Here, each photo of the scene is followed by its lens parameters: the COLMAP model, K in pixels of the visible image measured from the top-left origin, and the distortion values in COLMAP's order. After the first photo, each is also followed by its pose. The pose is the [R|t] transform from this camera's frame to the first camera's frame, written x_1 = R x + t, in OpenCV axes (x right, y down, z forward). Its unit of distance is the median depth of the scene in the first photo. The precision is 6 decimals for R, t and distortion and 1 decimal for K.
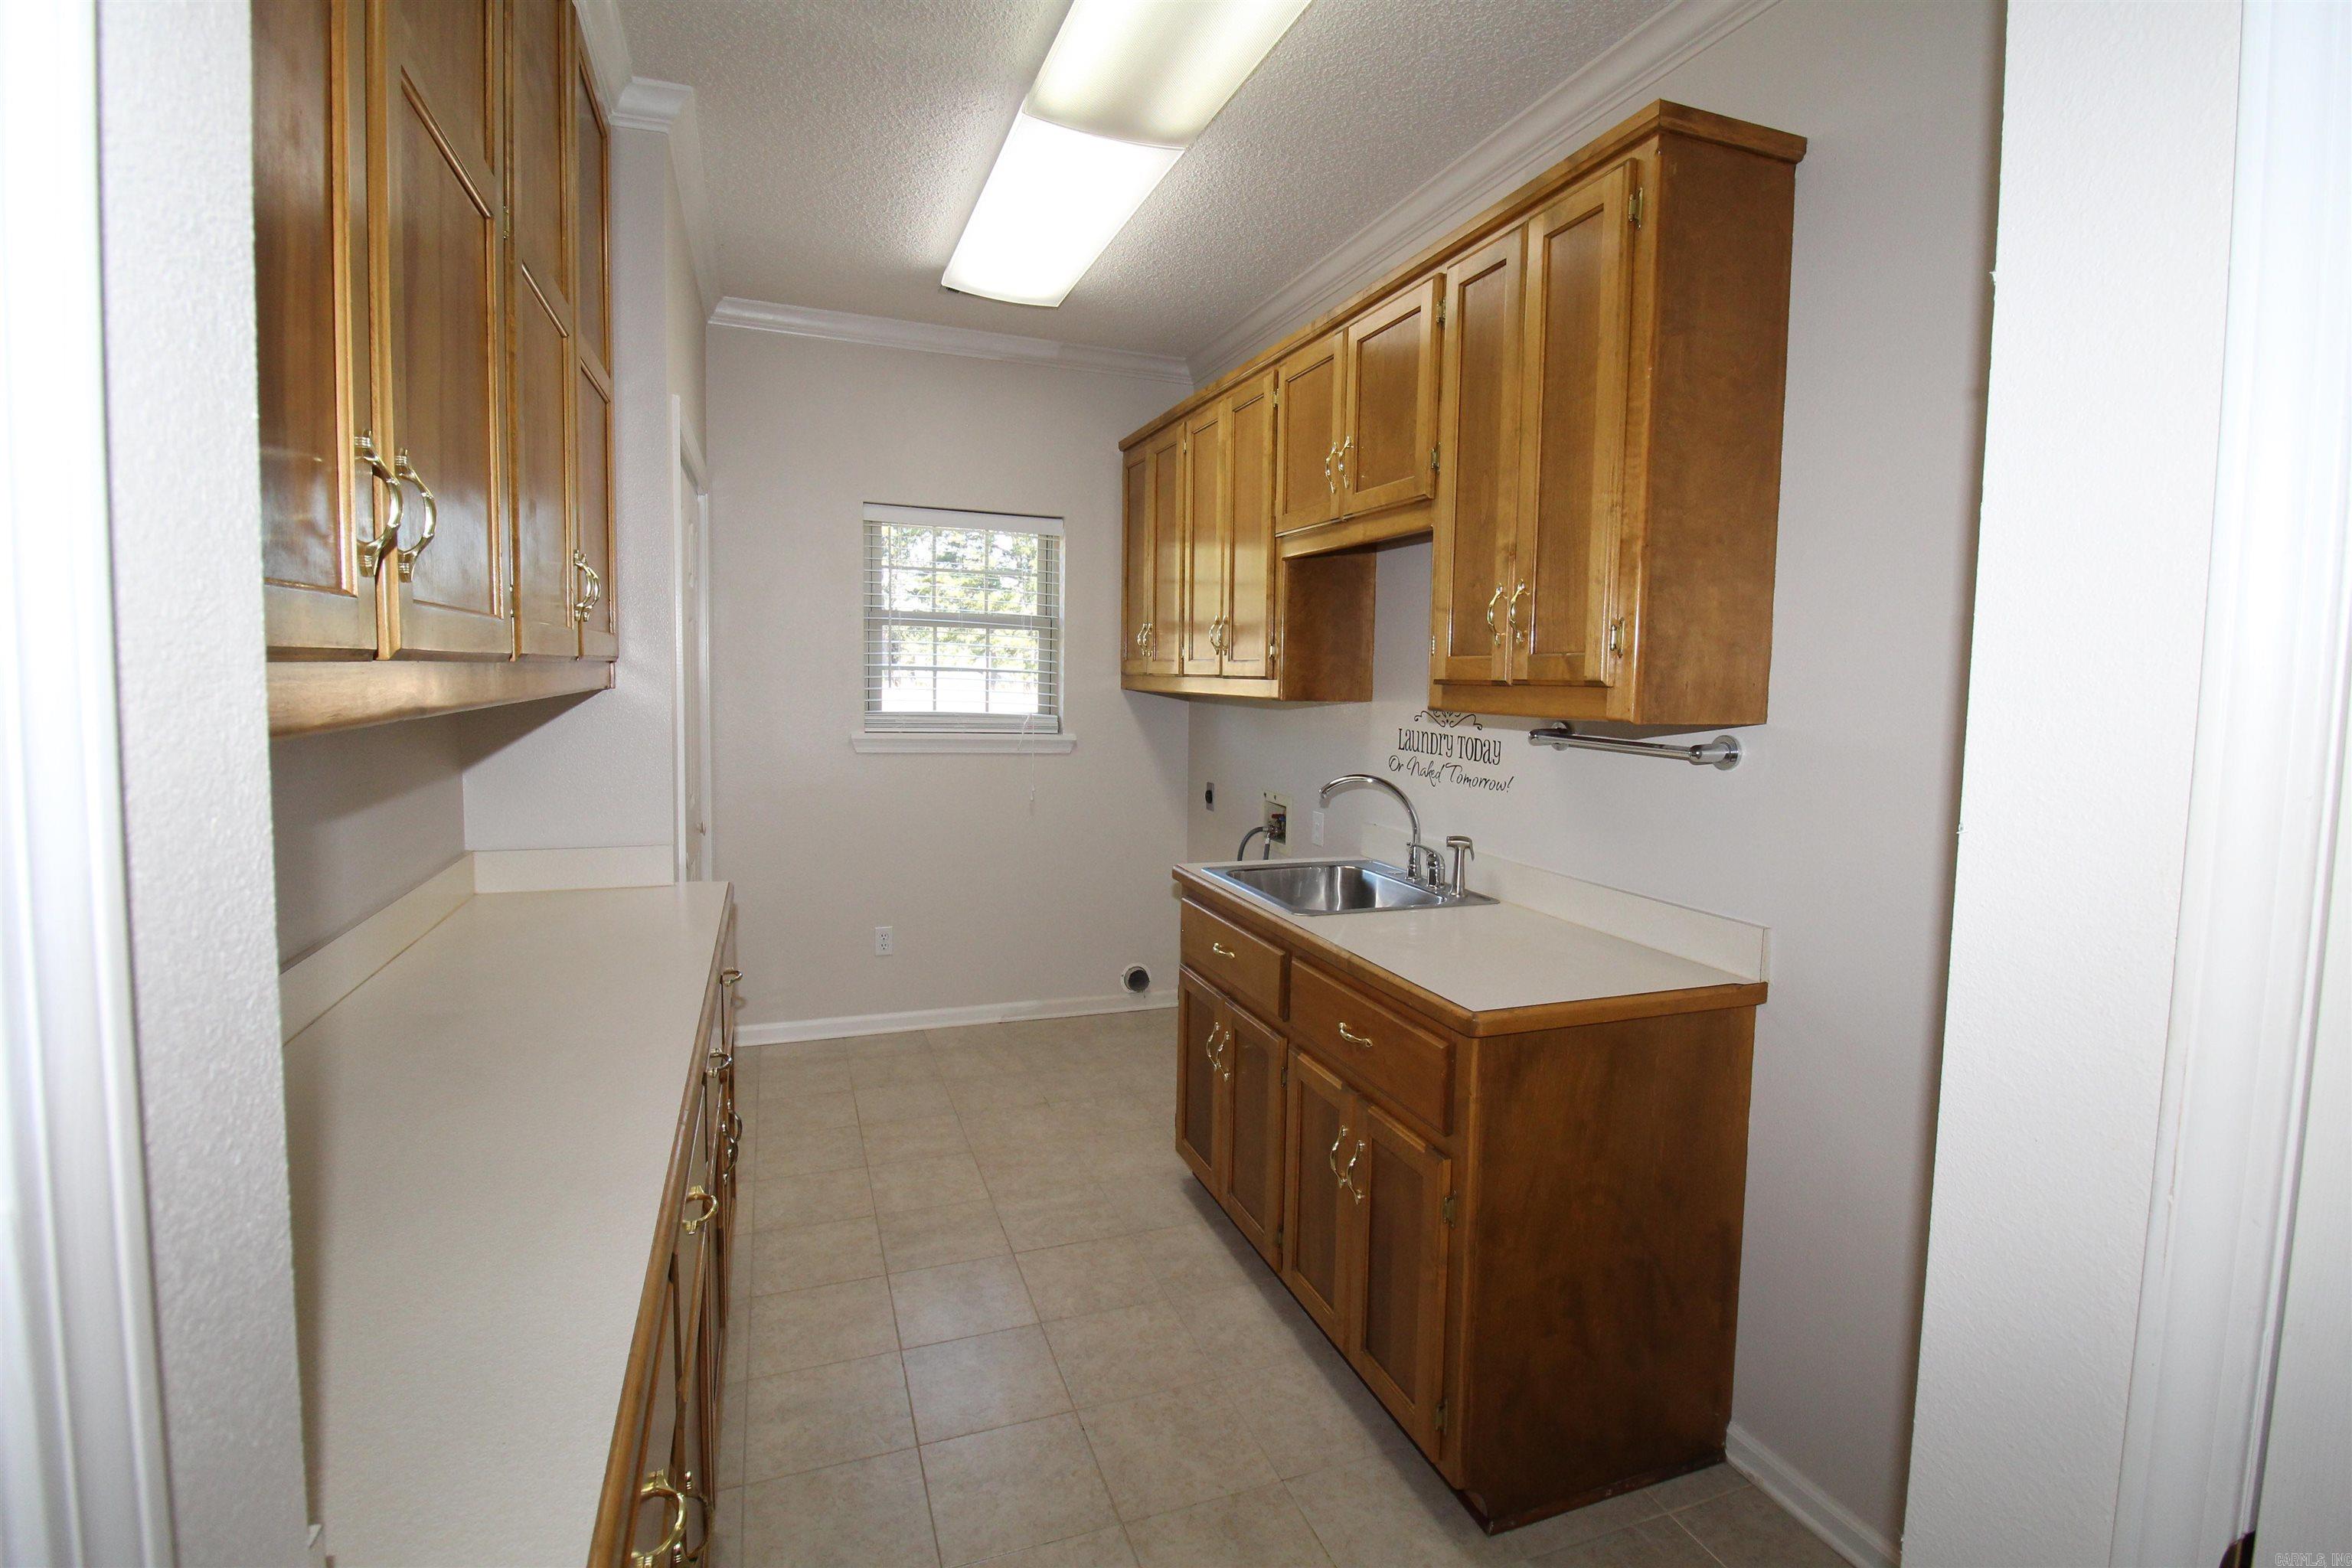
lens RADIAL K [[1090.3, 0, 1186.6], [0, 1090.3, 752.6], [0, 0, 1]] dist [0.001236, -0.011842]
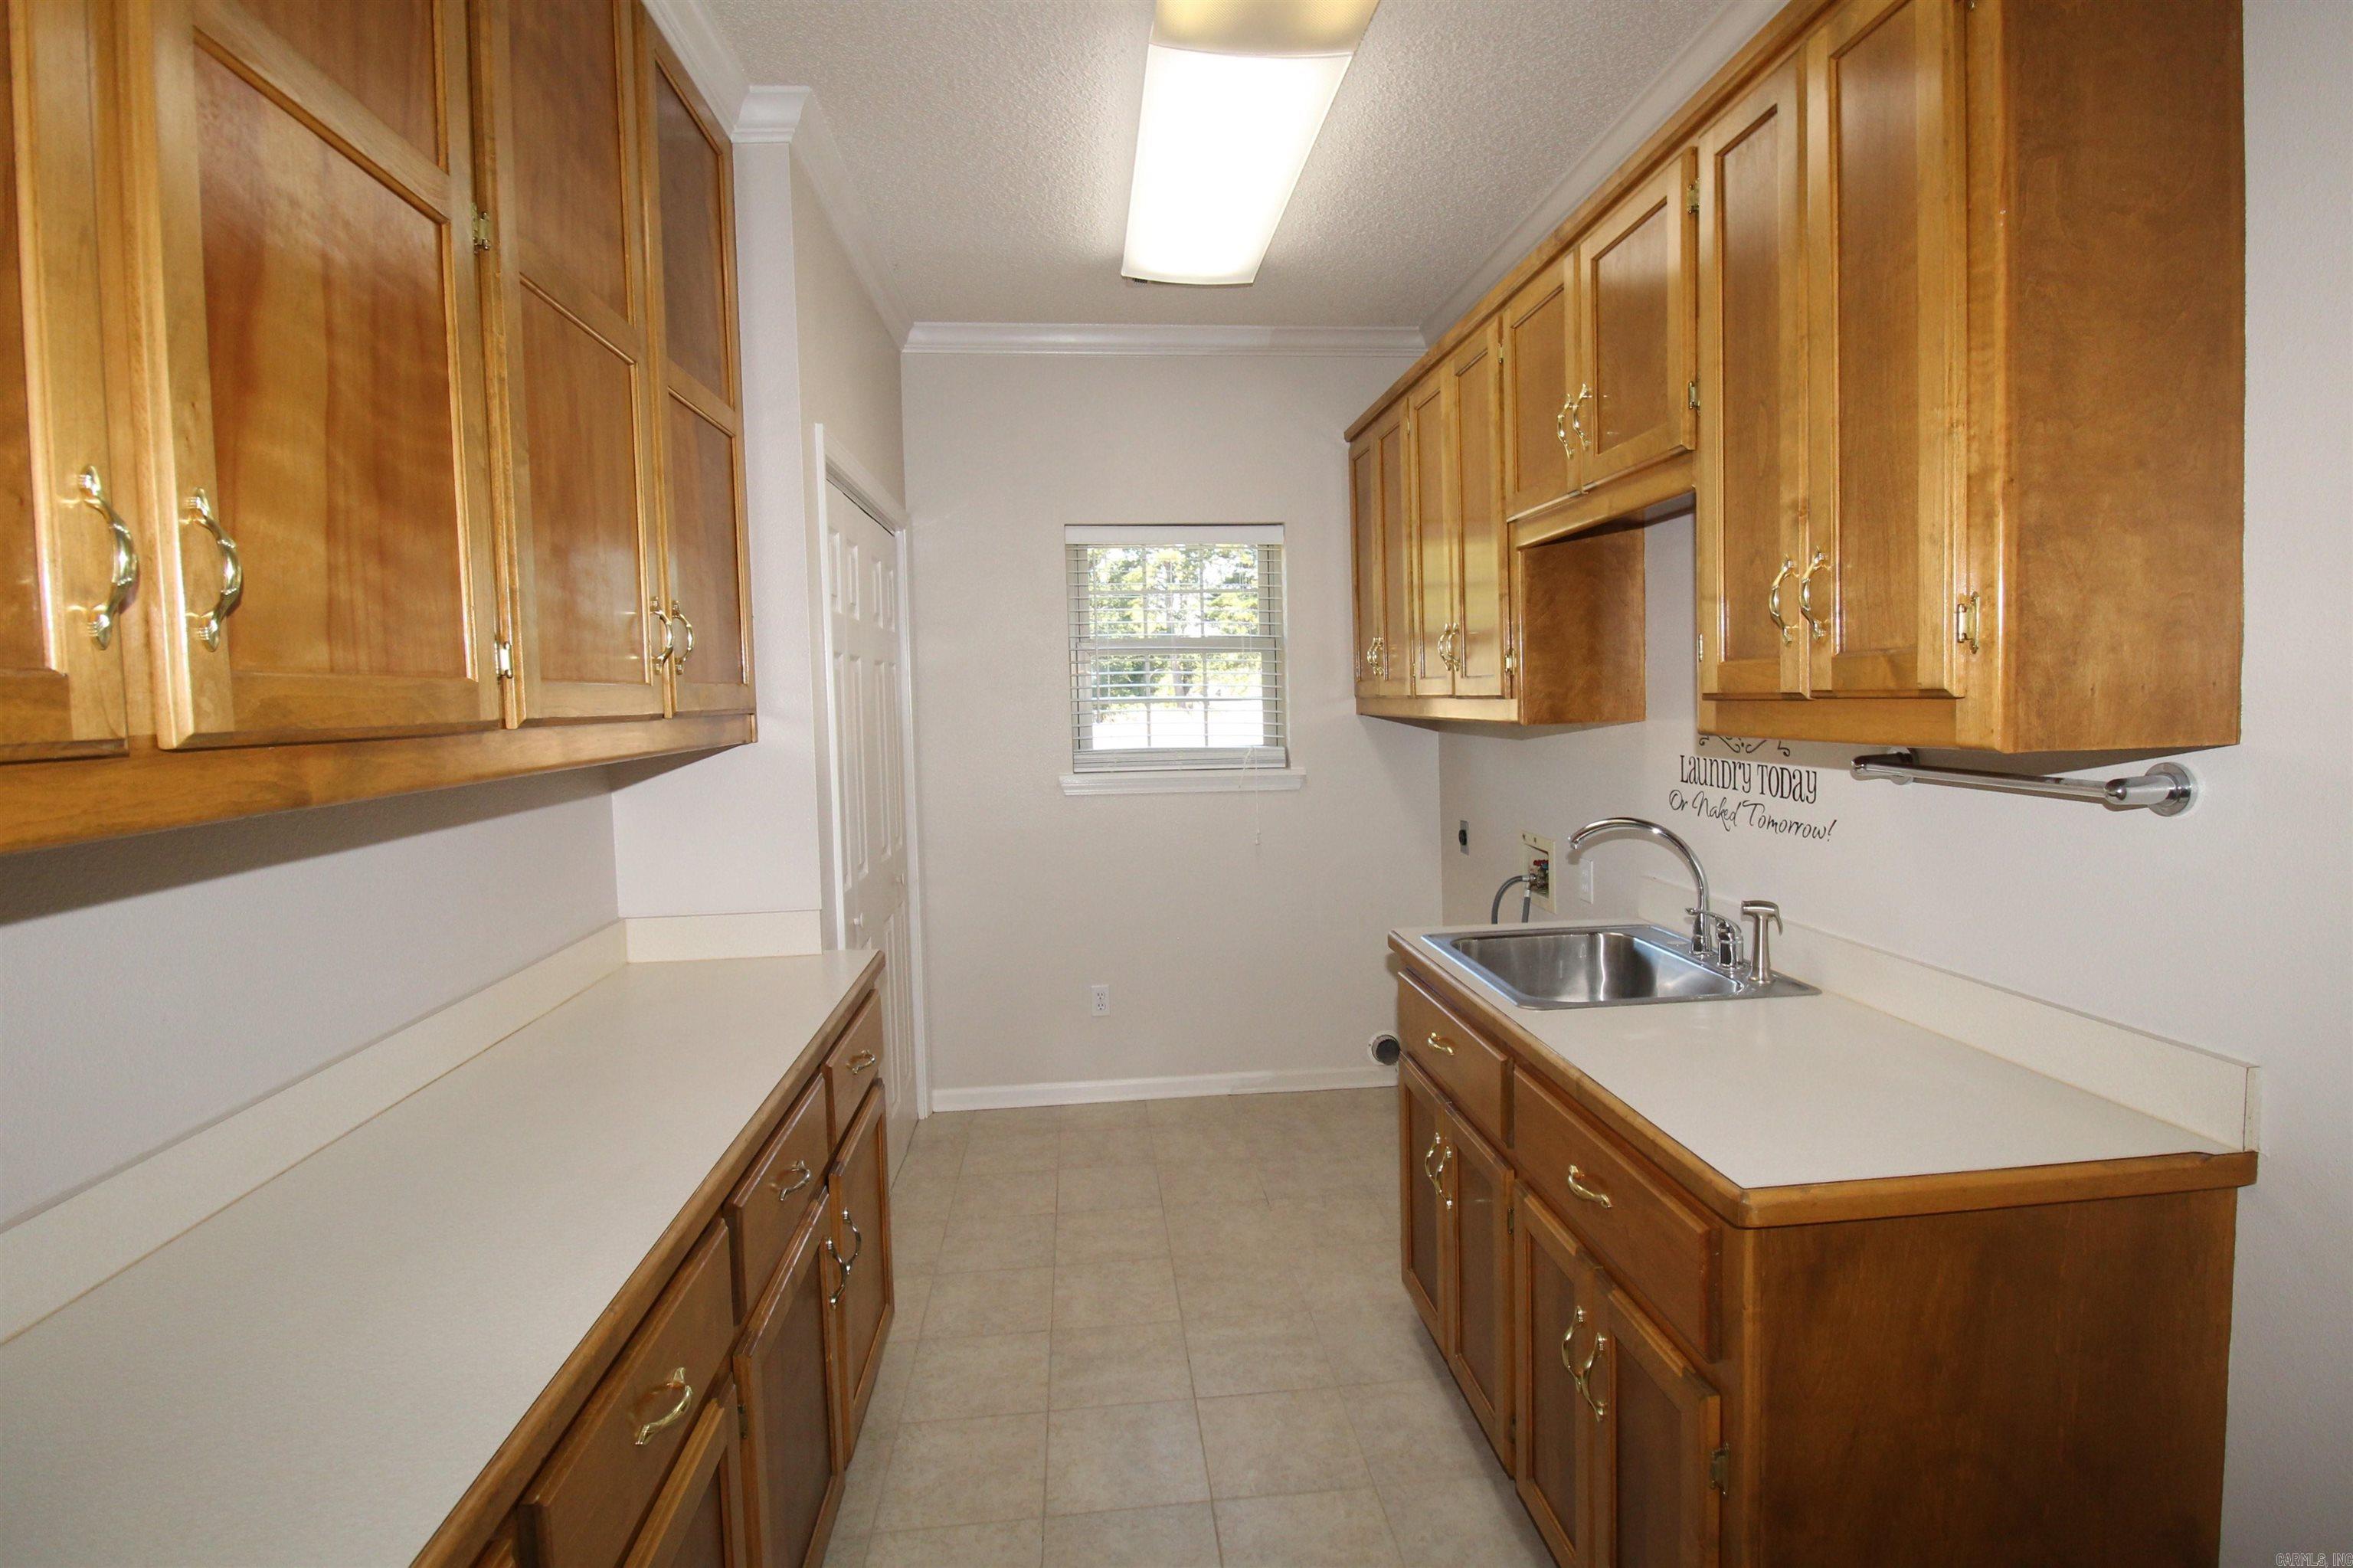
lens RADIAL K [[1146.8, 0, 1186.2], [0, 1146.8, 755.7], [0, 0, 1]] dist [0.000752, -0.014130]
pose [[0.964808, -0.031259, -0.261091, 0.080787], [0.026492, 0.999412, -0.021759, -0.015530], [0.261618, 0.014076, 0.965069, 0.144514]]
